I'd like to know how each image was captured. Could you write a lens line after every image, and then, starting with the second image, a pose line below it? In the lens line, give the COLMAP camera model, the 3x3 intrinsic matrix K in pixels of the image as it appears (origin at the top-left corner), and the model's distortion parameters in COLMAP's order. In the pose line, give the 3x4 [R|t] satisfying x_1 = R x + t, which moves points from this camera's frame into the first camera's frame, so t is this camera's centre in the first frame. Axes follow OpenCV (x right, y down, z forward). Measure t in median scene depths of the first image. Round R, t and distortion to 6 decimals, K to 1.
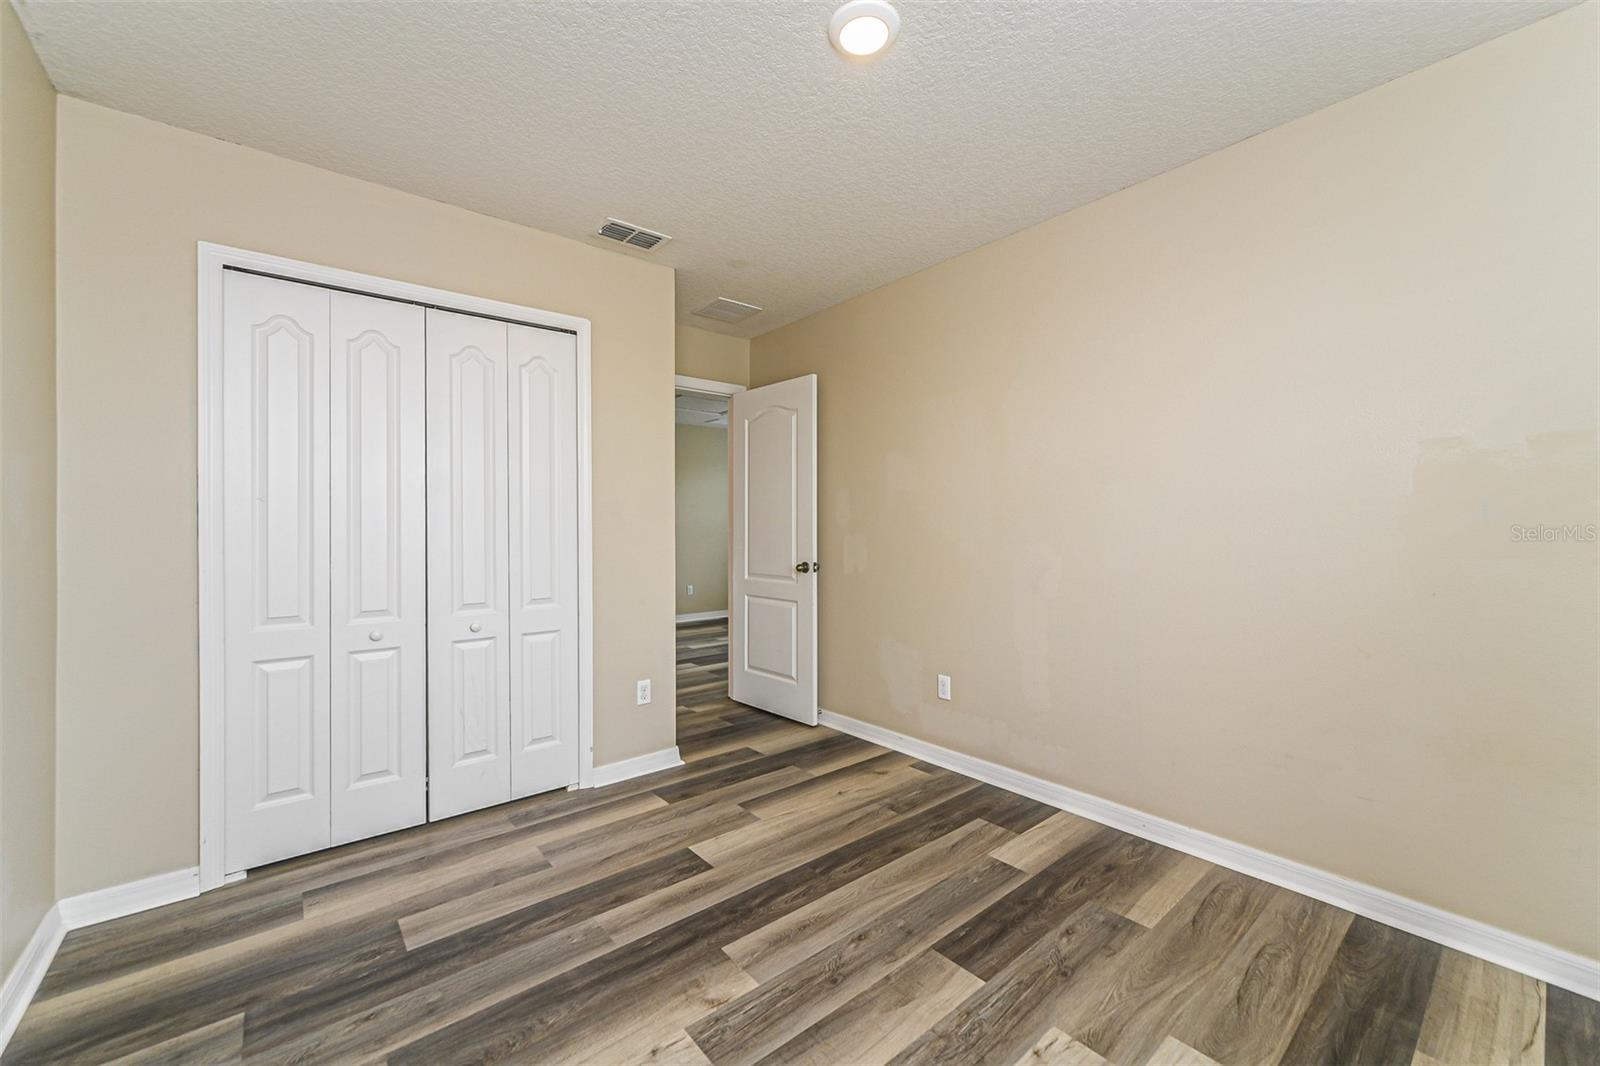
lens RADIAL K [[630.3, 0, 775.0], [0, 630.3, 527.1], [0, 0, 1]] dist [0.001205, 0.000624]
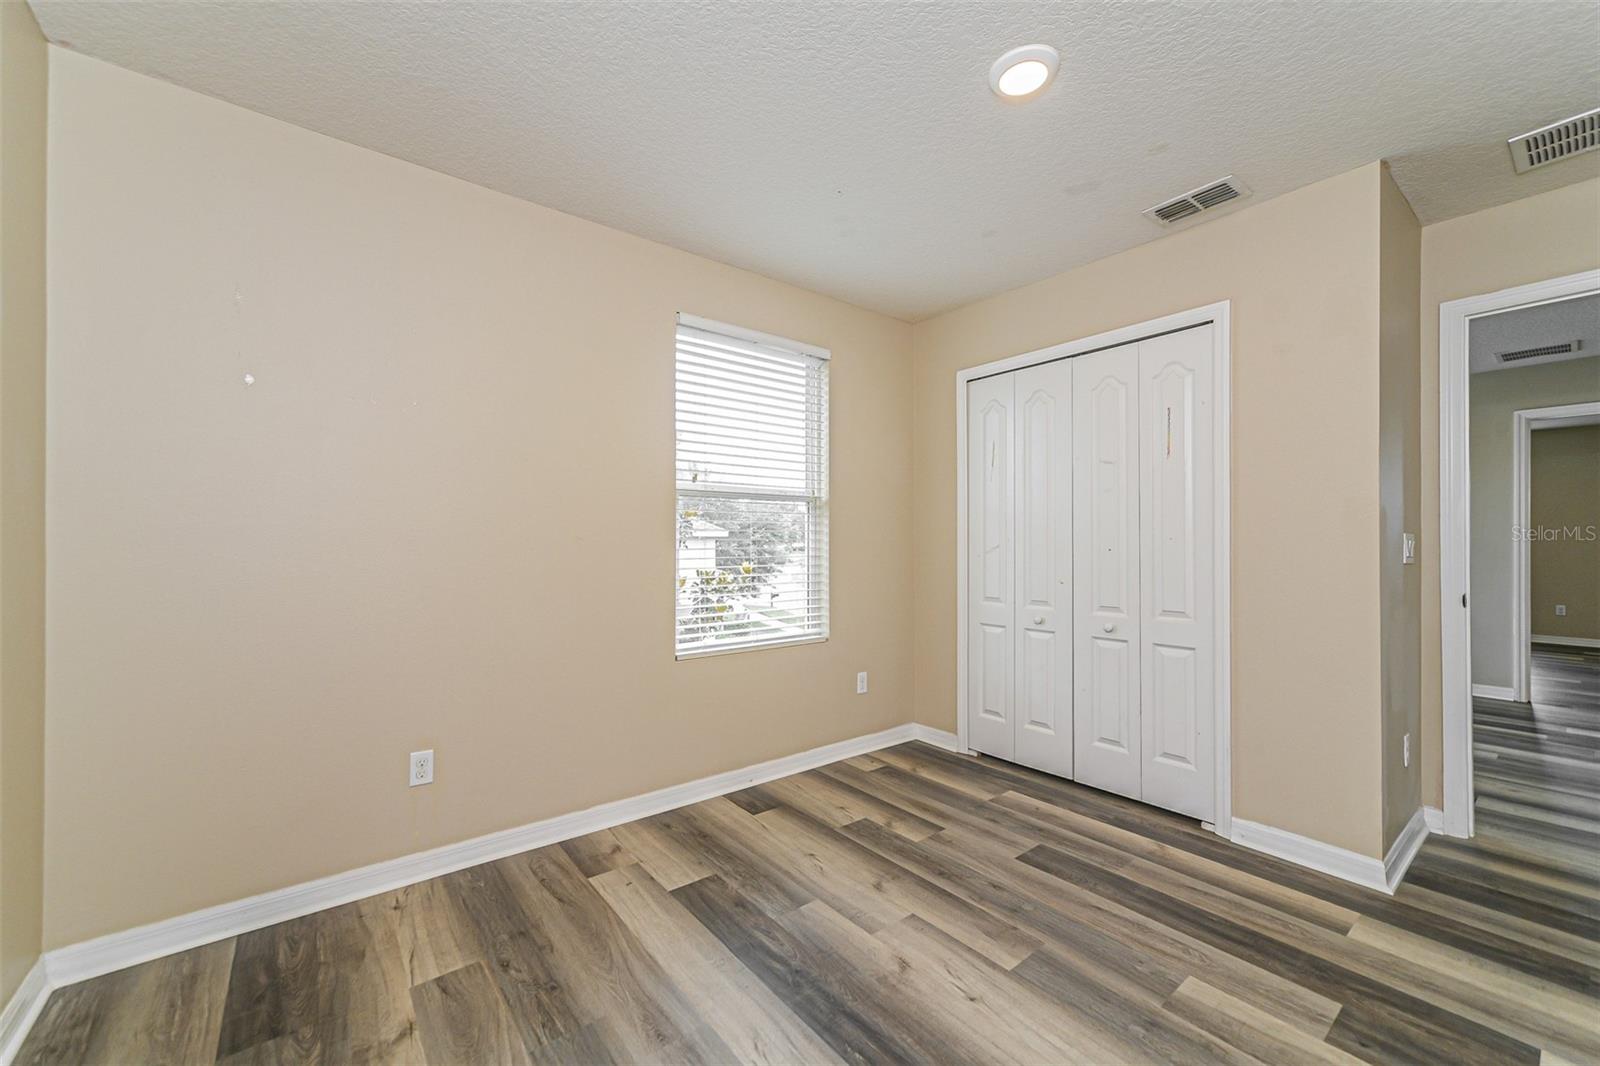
lens RADIAL K [[630.3, 0, 841.0], [0, 630.3, 522.9], [0, 0, 1]] dist [0.001205, 0.000624]
pose [[0.026743, -0.024576, -0.999340, 0.625499], [0.005572, 0.999686, -0.024435, -0.000574], [0.999627, -0.004914, 0.026871, 0.494780]]
